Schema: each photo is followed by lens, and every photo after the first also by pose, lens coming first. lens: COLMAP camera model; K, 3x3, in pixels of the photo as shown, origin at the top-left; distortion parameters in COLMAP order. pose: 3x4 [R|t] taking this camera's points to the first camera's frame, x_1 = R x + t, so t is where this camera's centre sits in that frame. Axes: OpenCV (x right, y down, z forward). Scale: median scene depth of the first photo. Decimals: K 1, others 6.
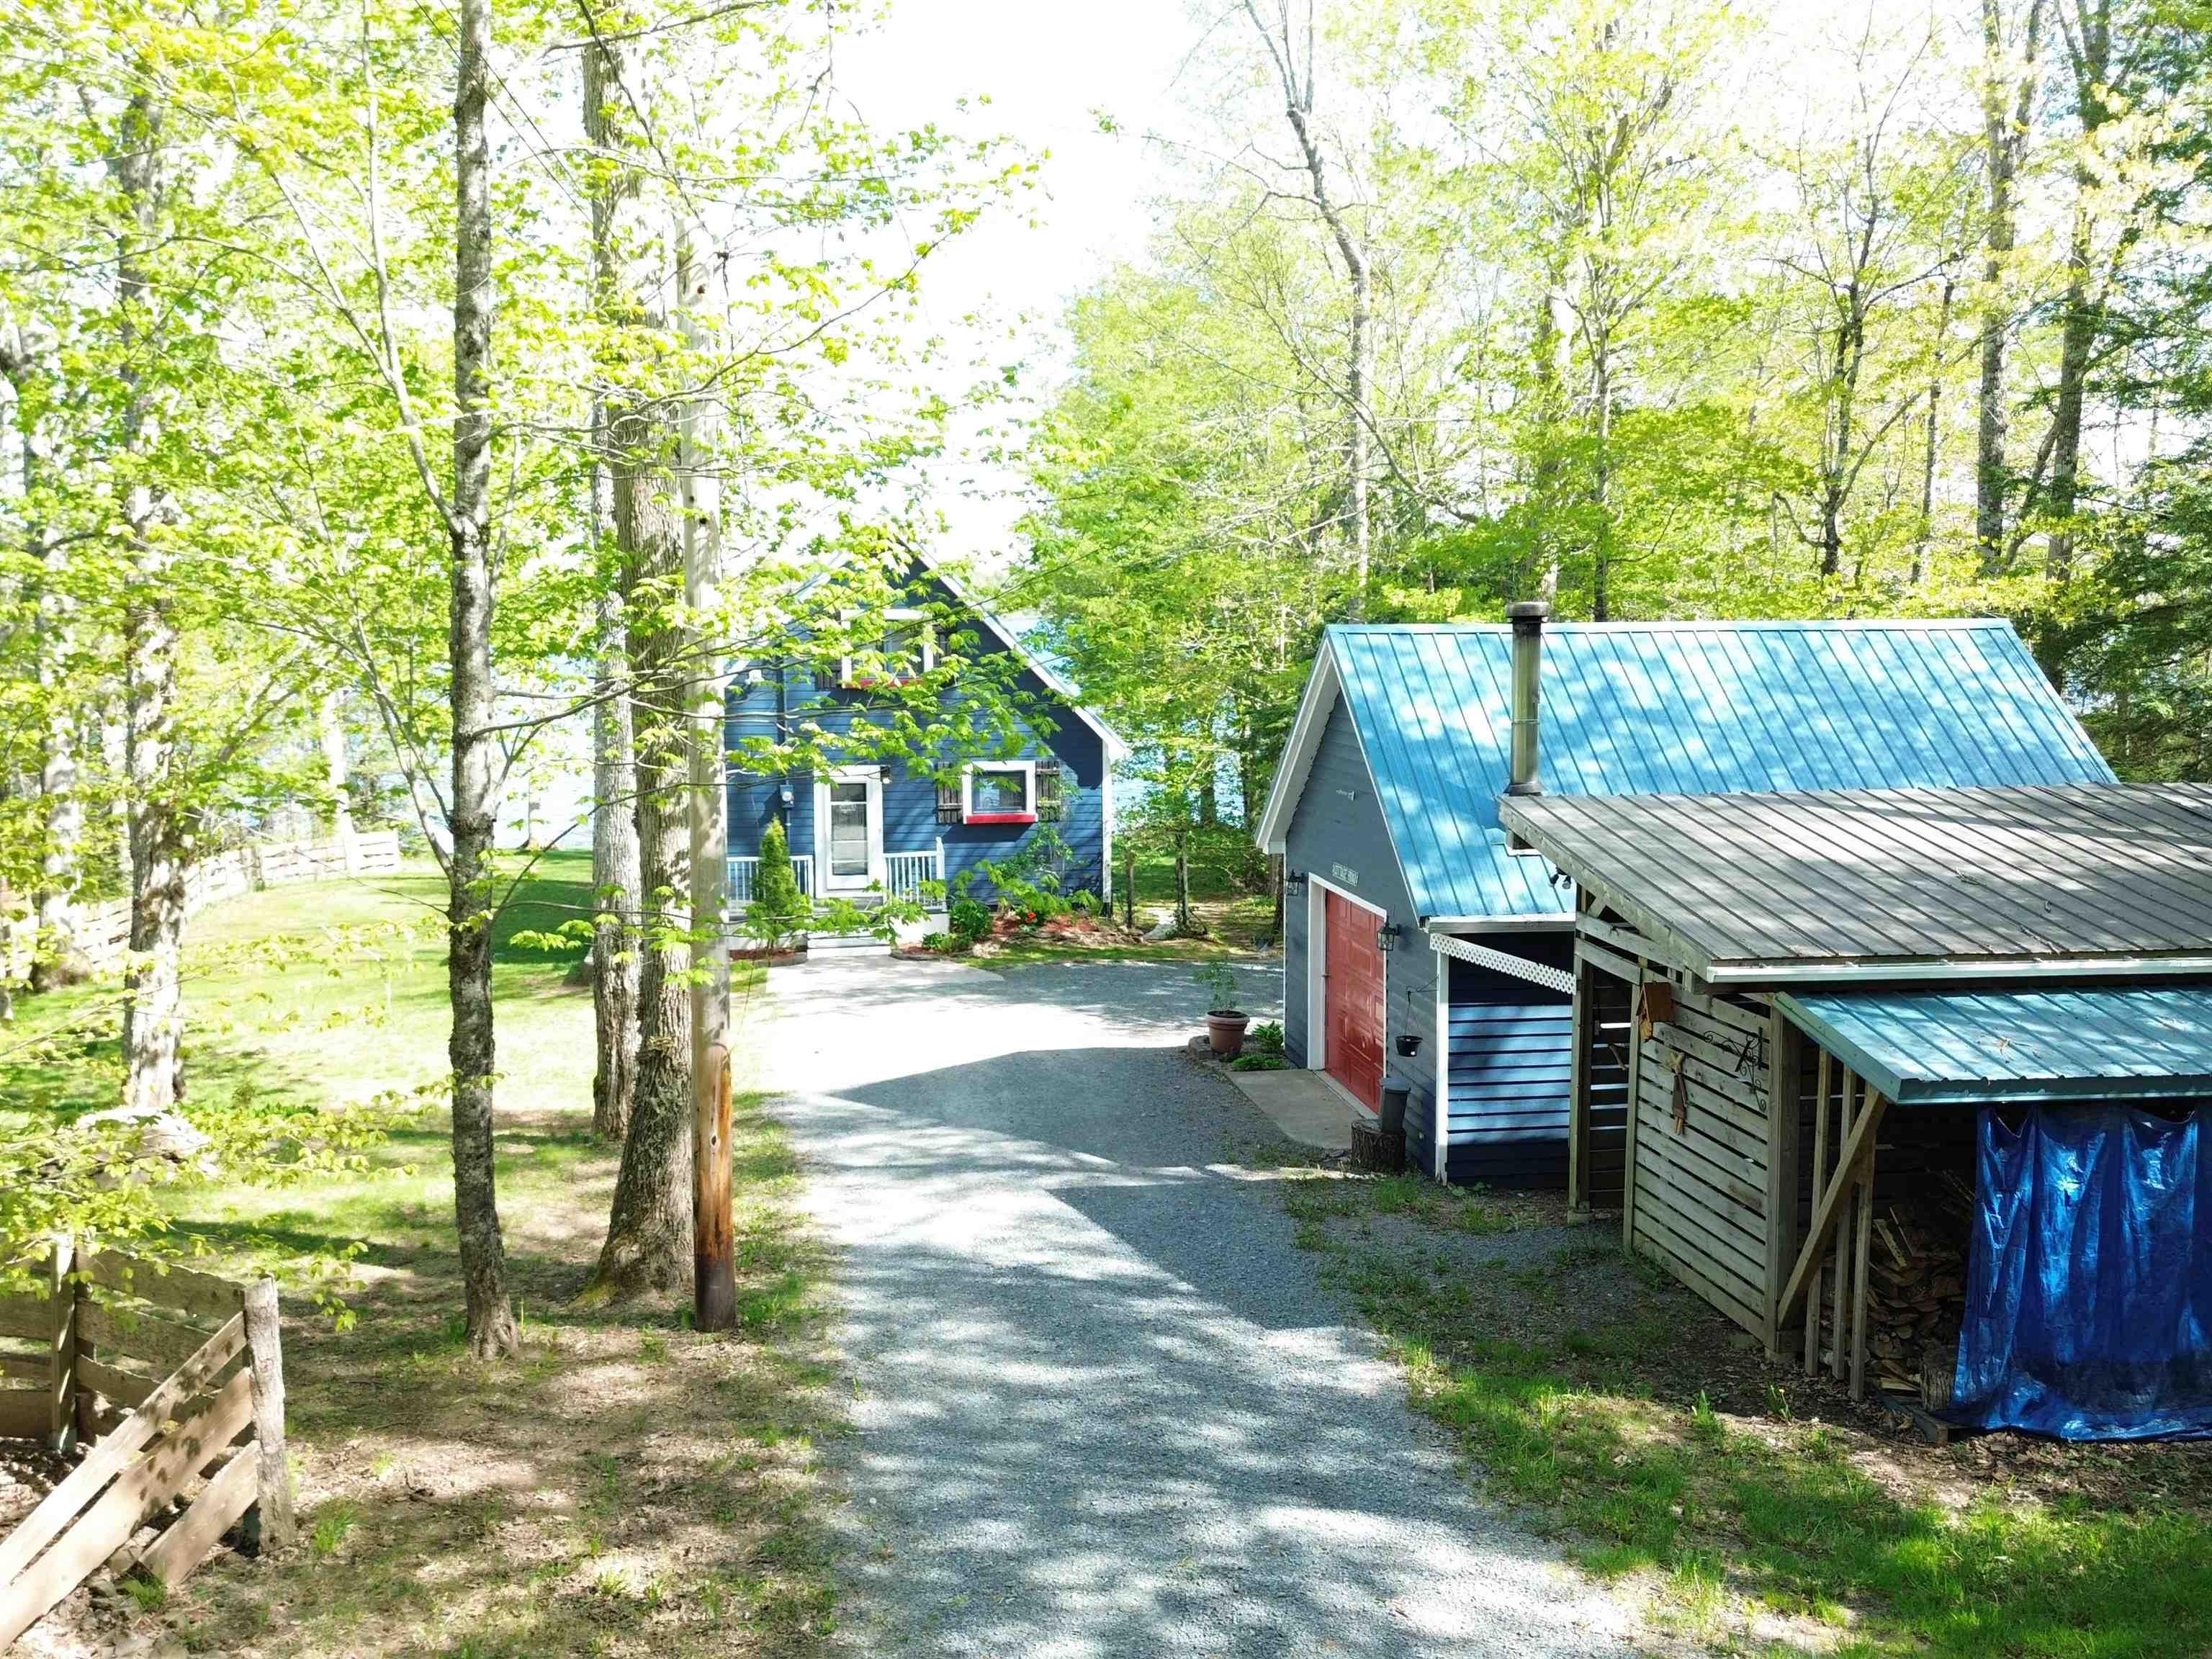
lens RADIAL K [[1888.1, 0, 1103.7], [0, 1888.1, 819.9], [0, 0, 1]] dist [0.119508, -0.208830]
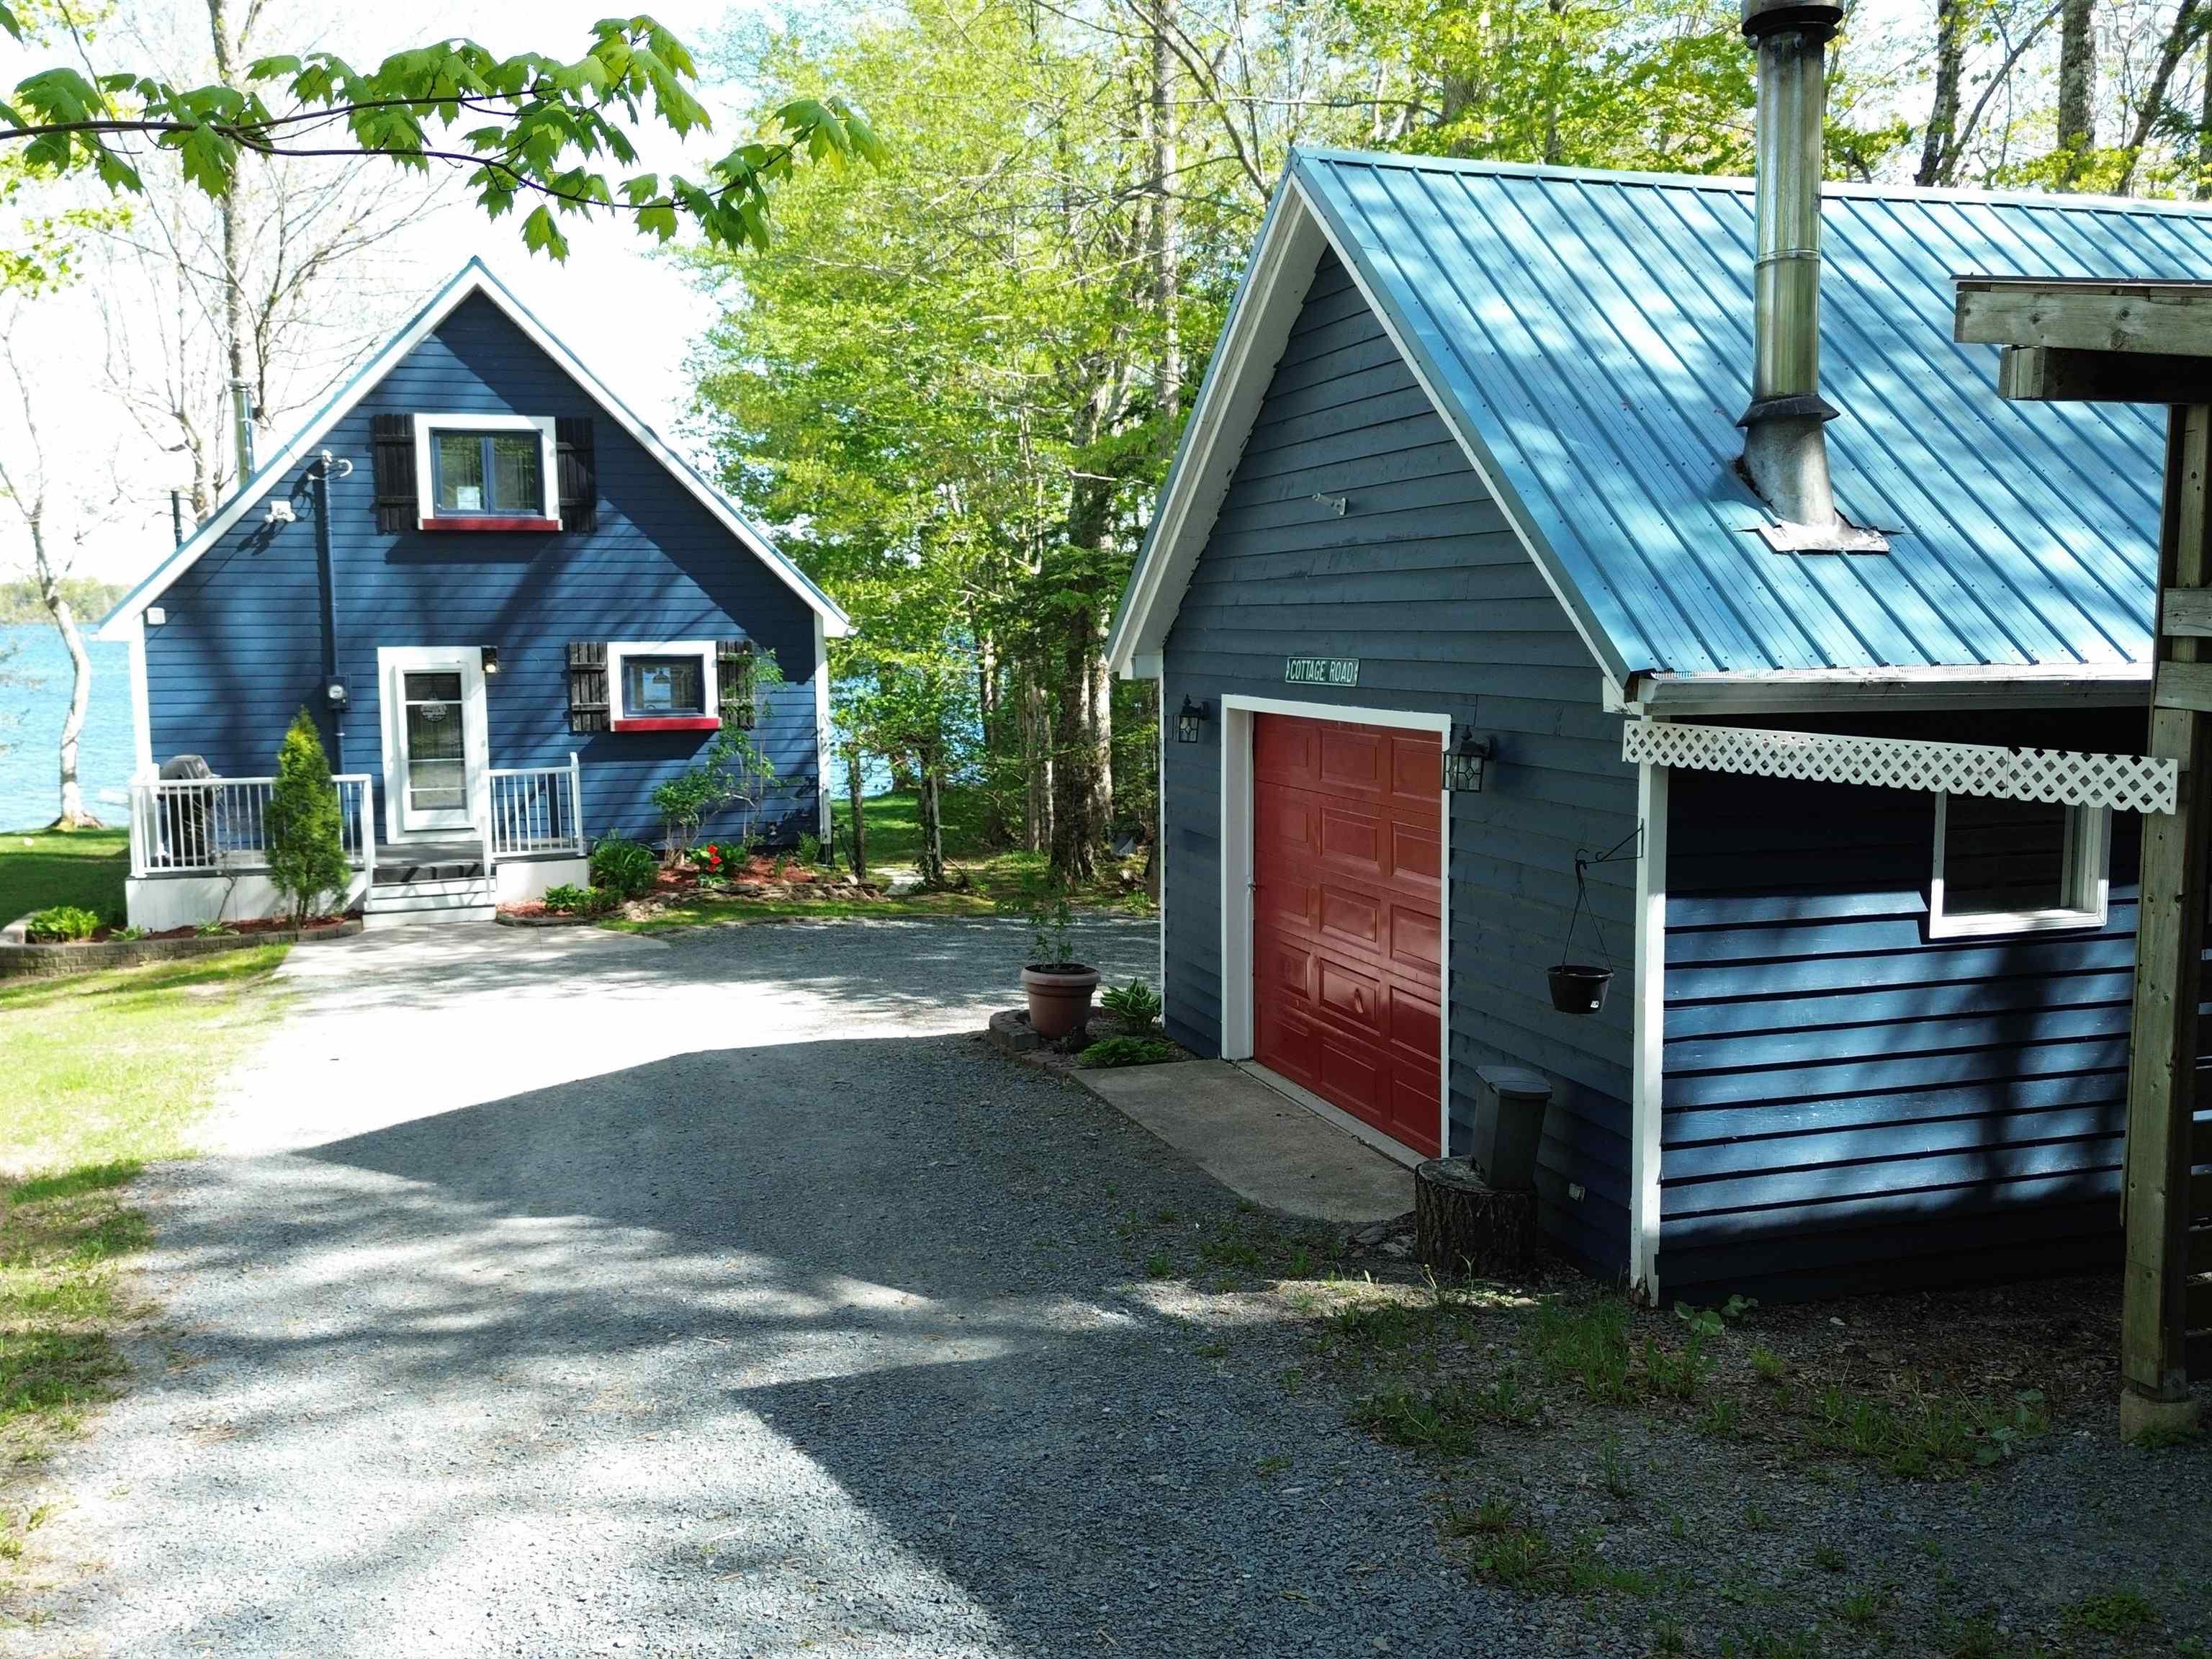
lens RADIAL K [[1888.1, 0, 1103.7], [0, 1888.1, 819.9], [0, 0, 1]] dist [0.119508, -0.208830]
pose [[0.987461, -0.021212, 0.156429, -0.006556], [0.021570, 0.999767, -0.000589, 0.041369], [-0.156380, 0.003956, 0.987689, 0.310663]]
